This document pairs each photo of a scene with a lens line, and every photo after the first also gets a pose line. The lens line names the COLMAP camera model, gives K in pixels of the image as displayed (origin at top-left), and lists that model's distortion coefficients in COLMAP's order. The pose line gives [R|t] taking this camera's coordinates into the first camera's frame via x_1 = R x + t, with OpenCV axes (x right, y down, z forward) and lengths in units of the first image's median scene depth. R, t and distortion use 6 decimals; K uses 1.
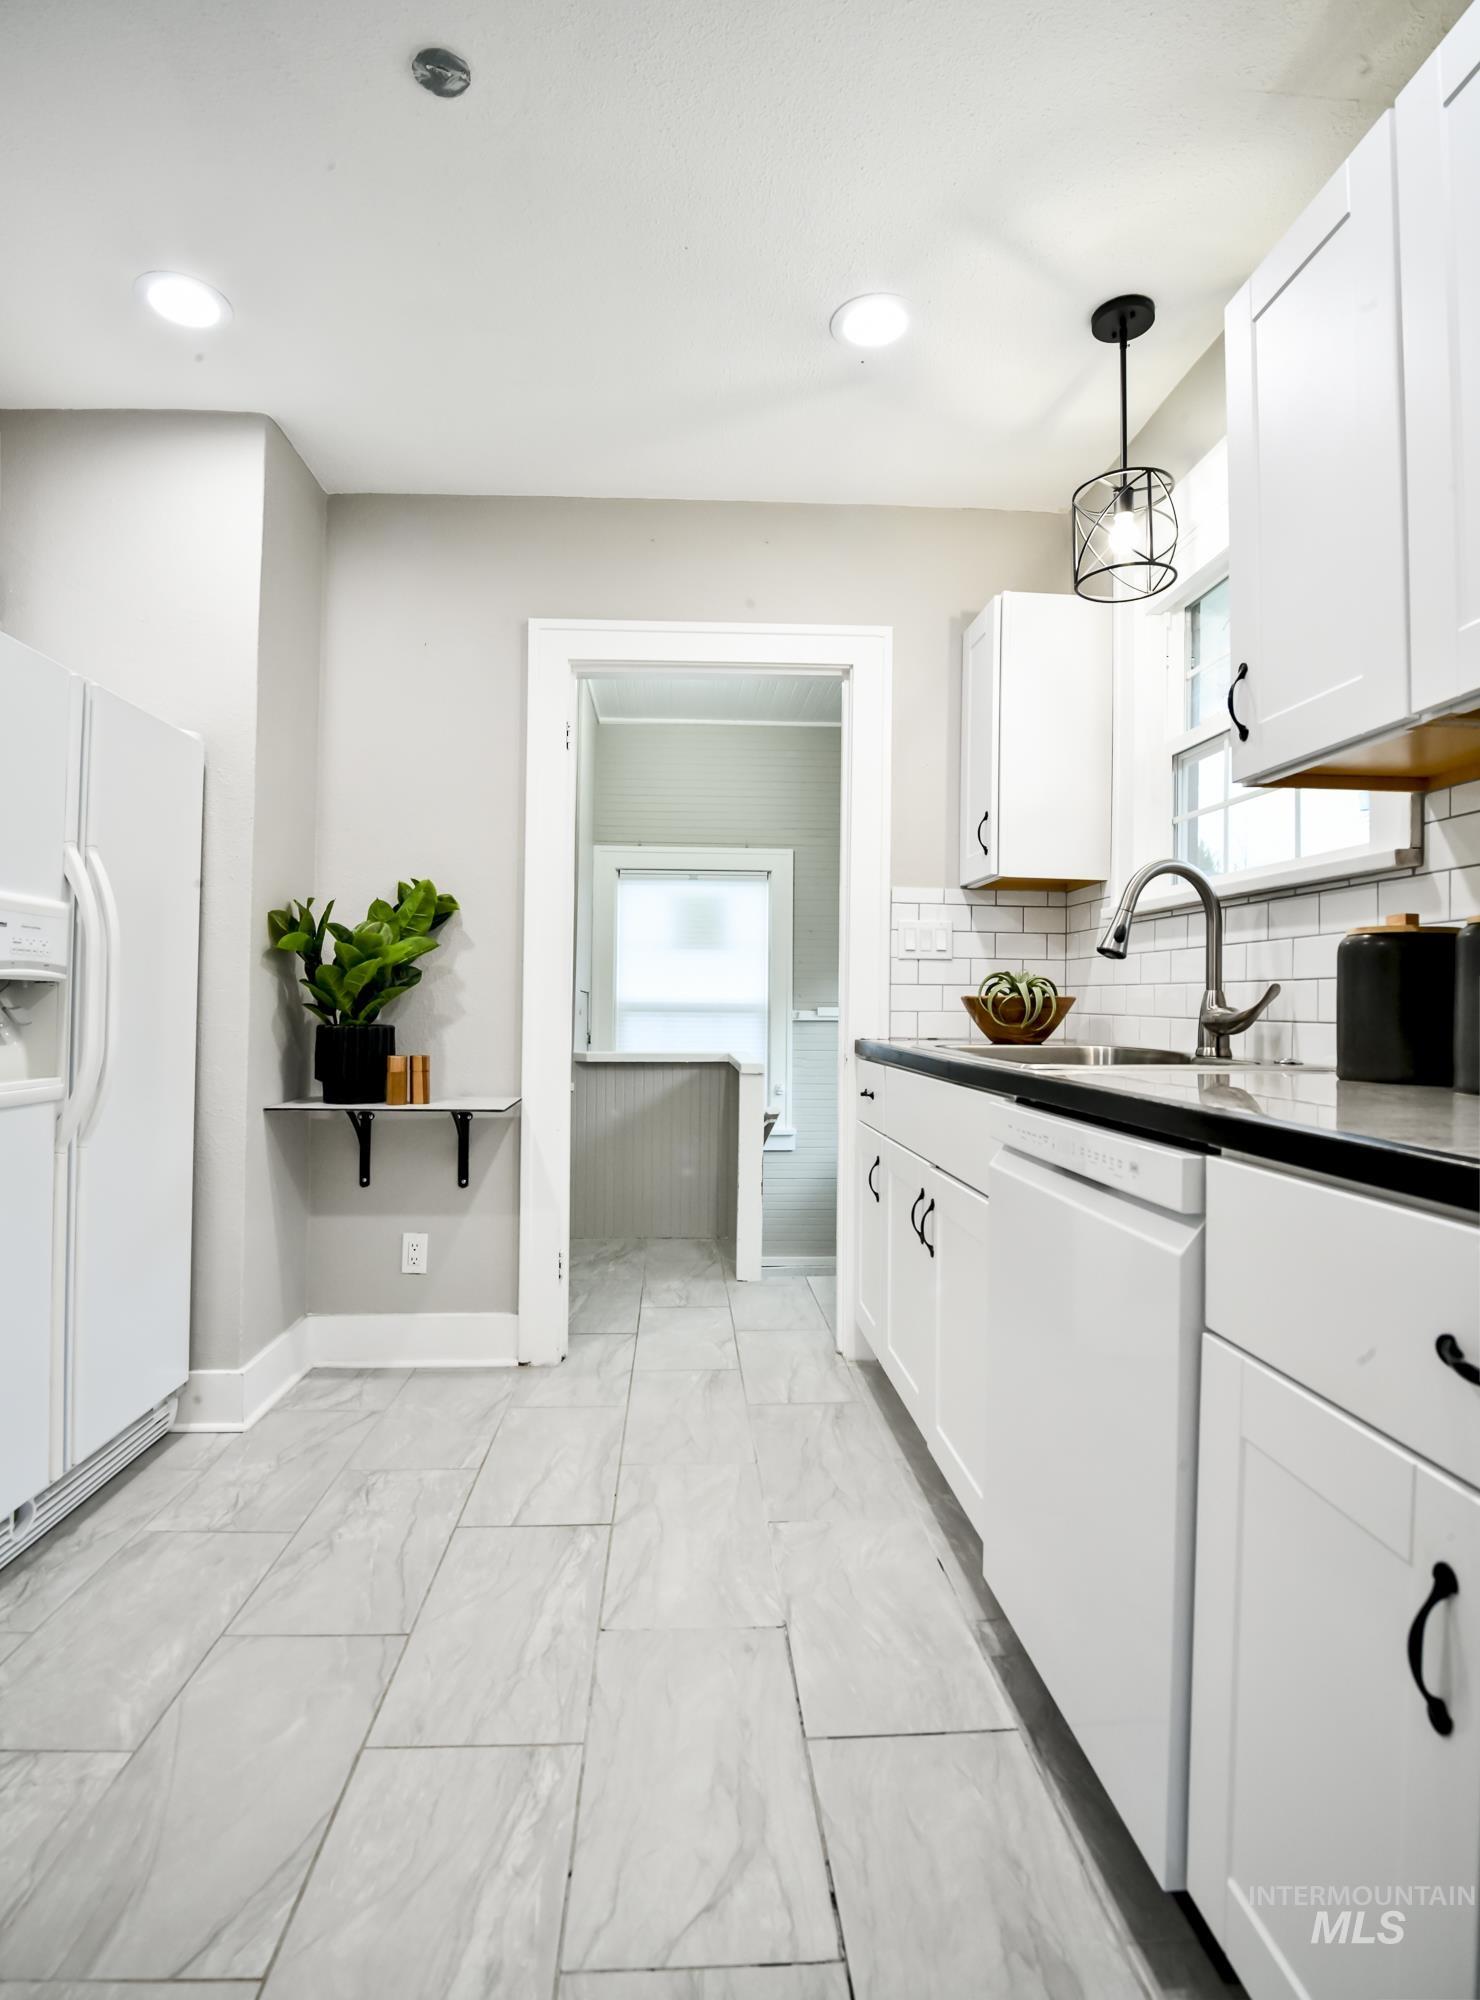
lens RADIAL K [[1023.6, 0, 733.9], [0, 1023.6, 999.0], [0, 0, 1]] dist [-0.039216, 0.002931]
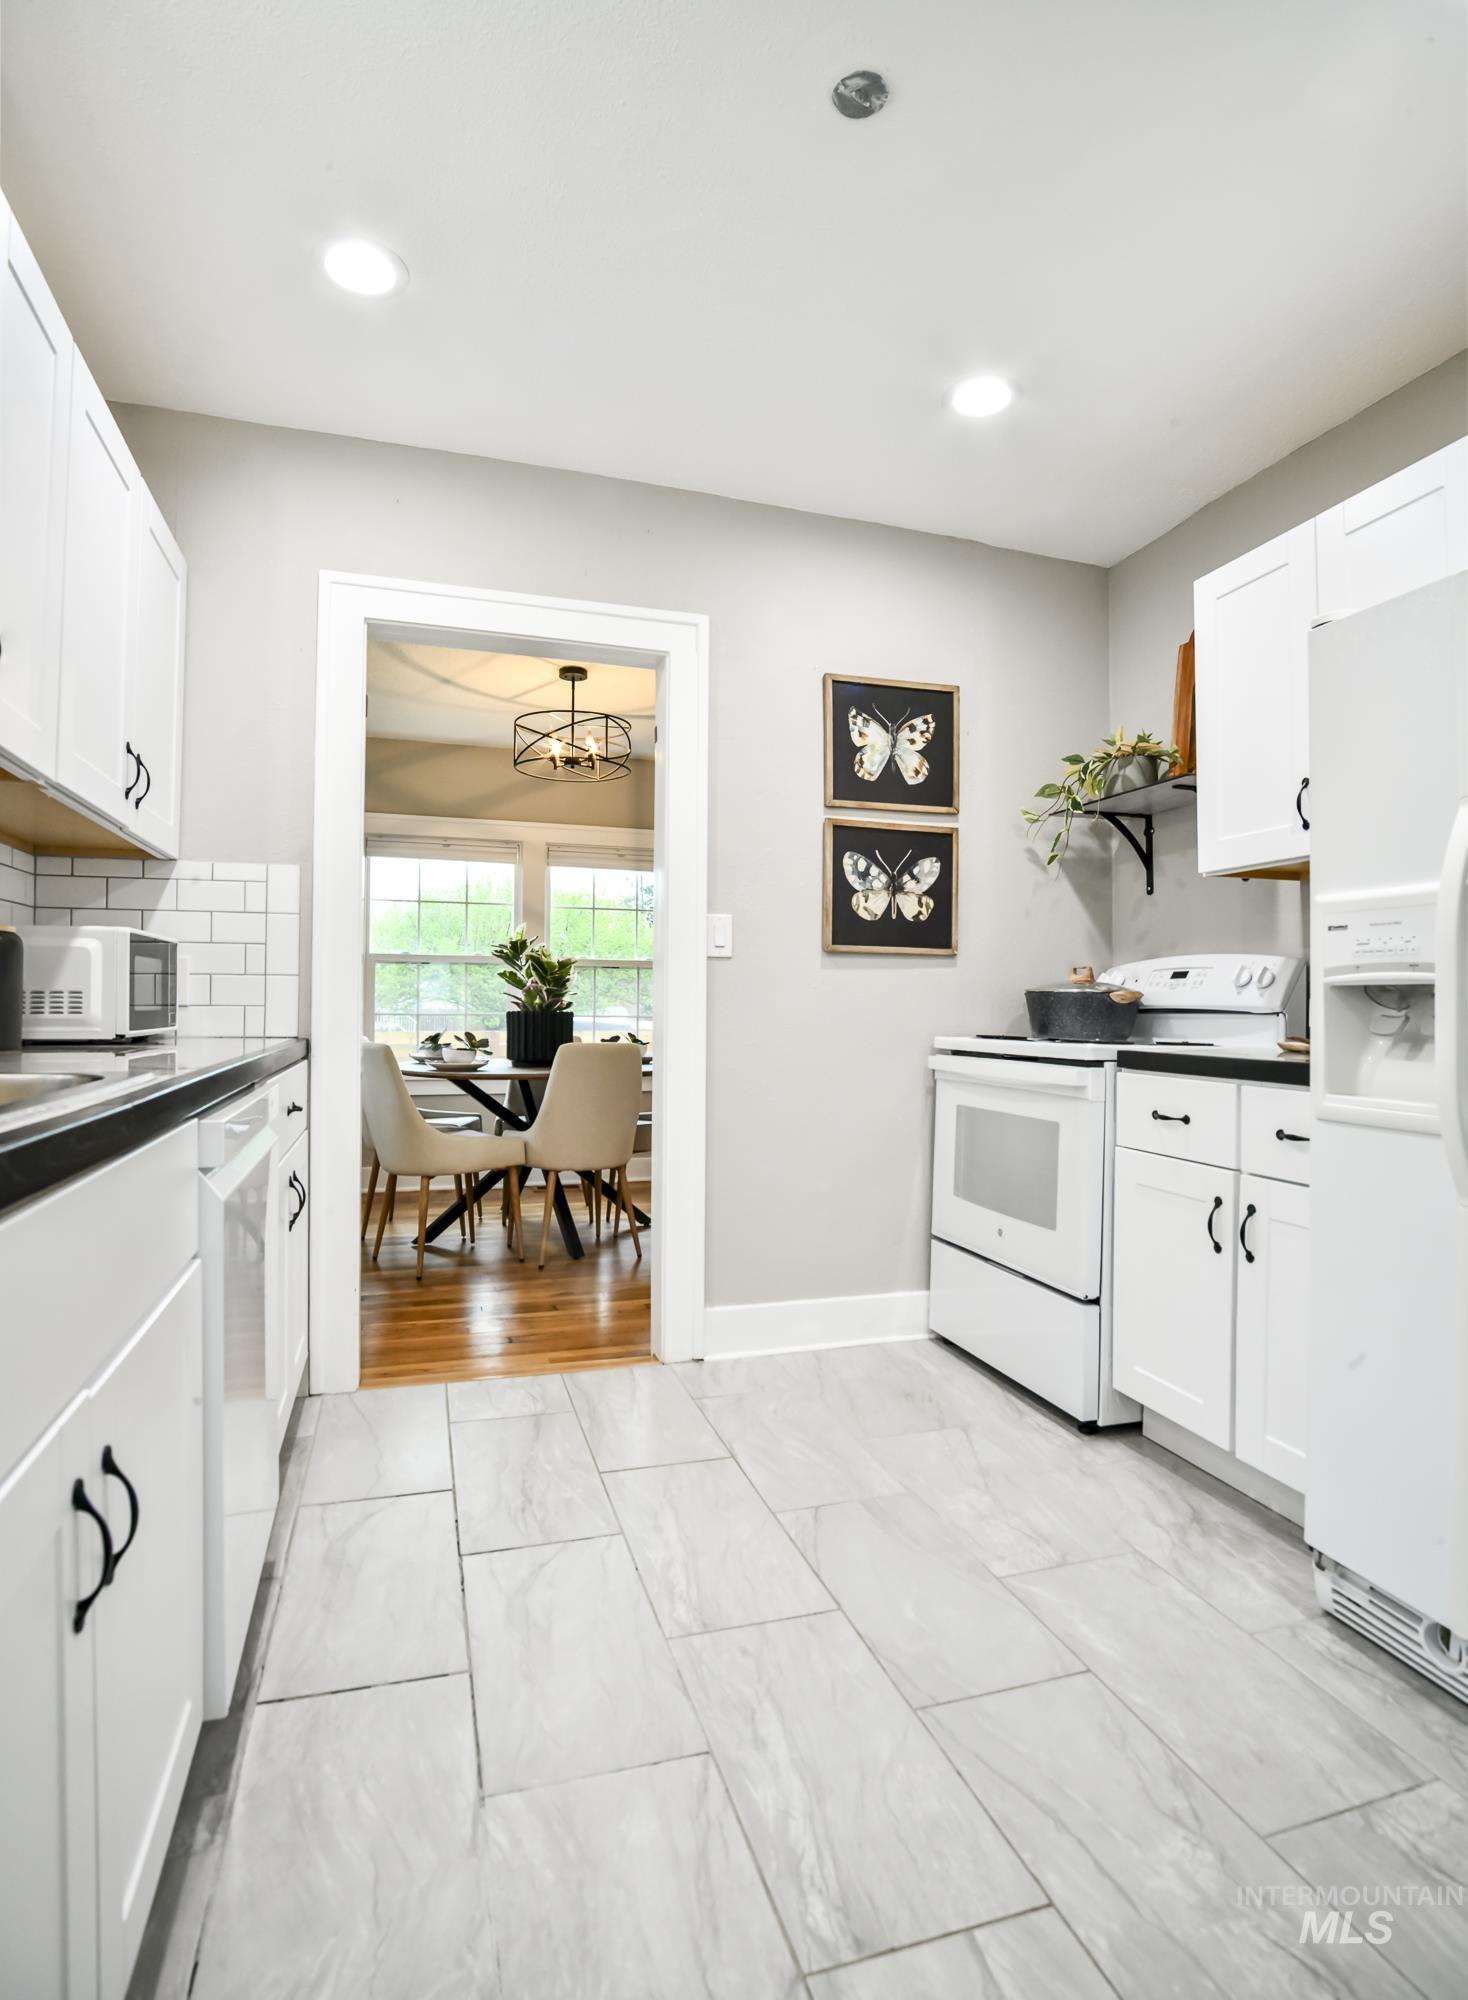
lens RADIAL K [[1023.6, 0, 720.6], [0, 1023.6, 1009.4], [0, 0, 1]] dist [-0.039216, 0.002931]
pose [[-0.972473, -0.017627, -0.232347, 0.057186], [-0.016273, 0.999838, -0.007747, 0.018375], [0.232445, -0.003752, -0.972602, 1.681628]]
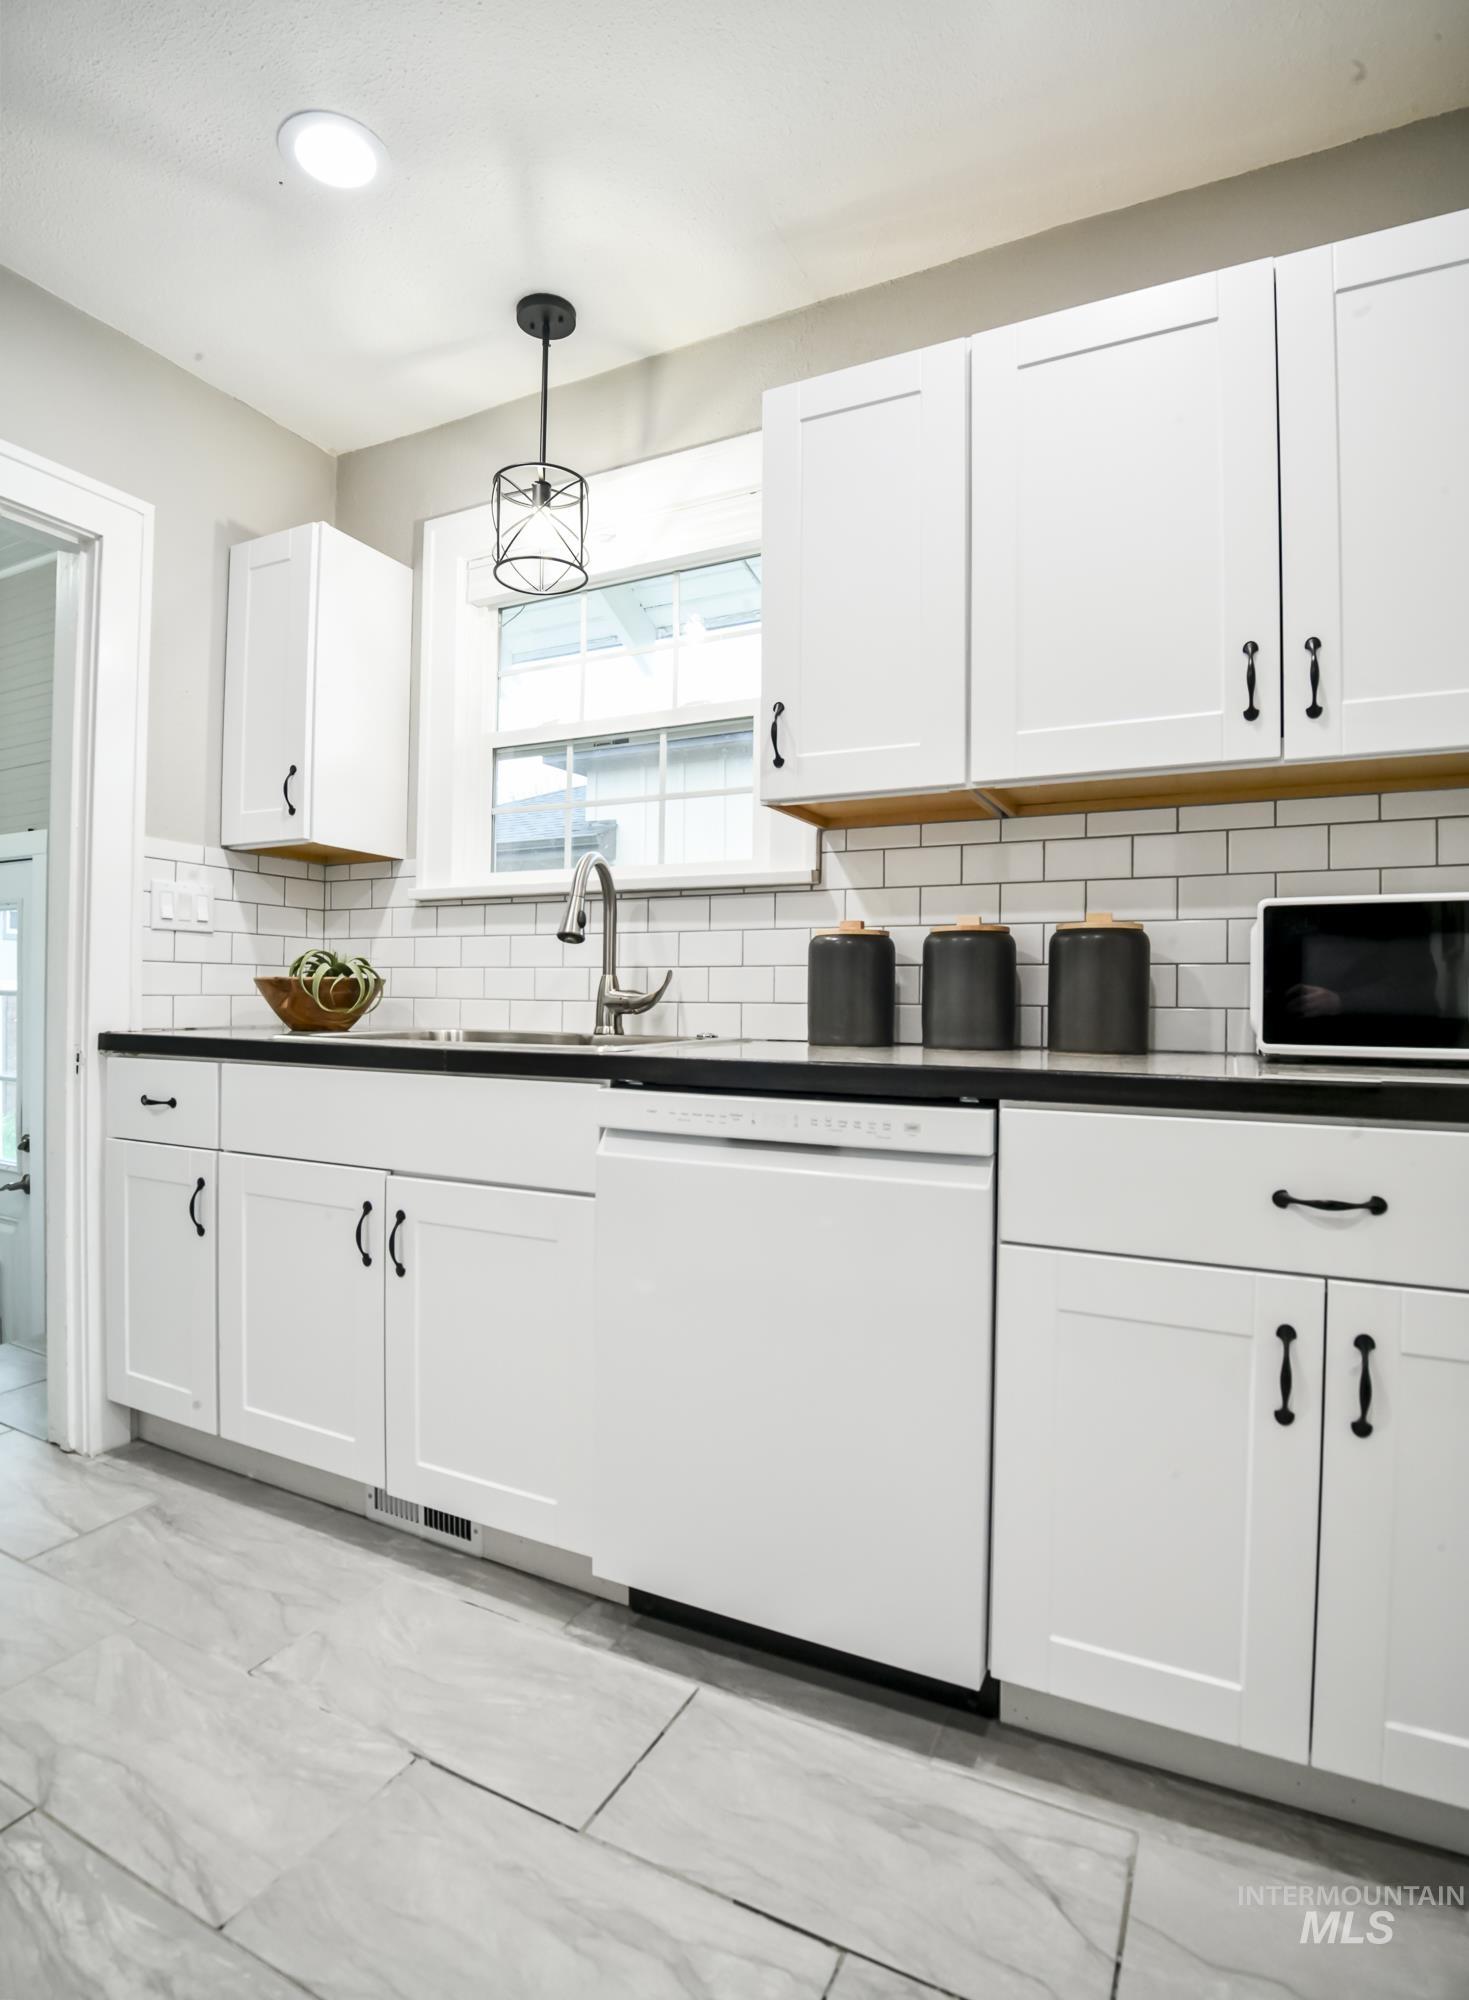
lens RADIAL K [[1023.6, 0, 724.8], [0, 1023.6, 1000.0], [0, 0, 1]] dist [-0.039216, 0.002931]
pose [[0.510338, -0.008907, 0.859928, -0.476320], [-0.007220, 0.999867, 0.014641, 0.001759], [-0.859944, -0.013680, 0.510206, 0.364669]]
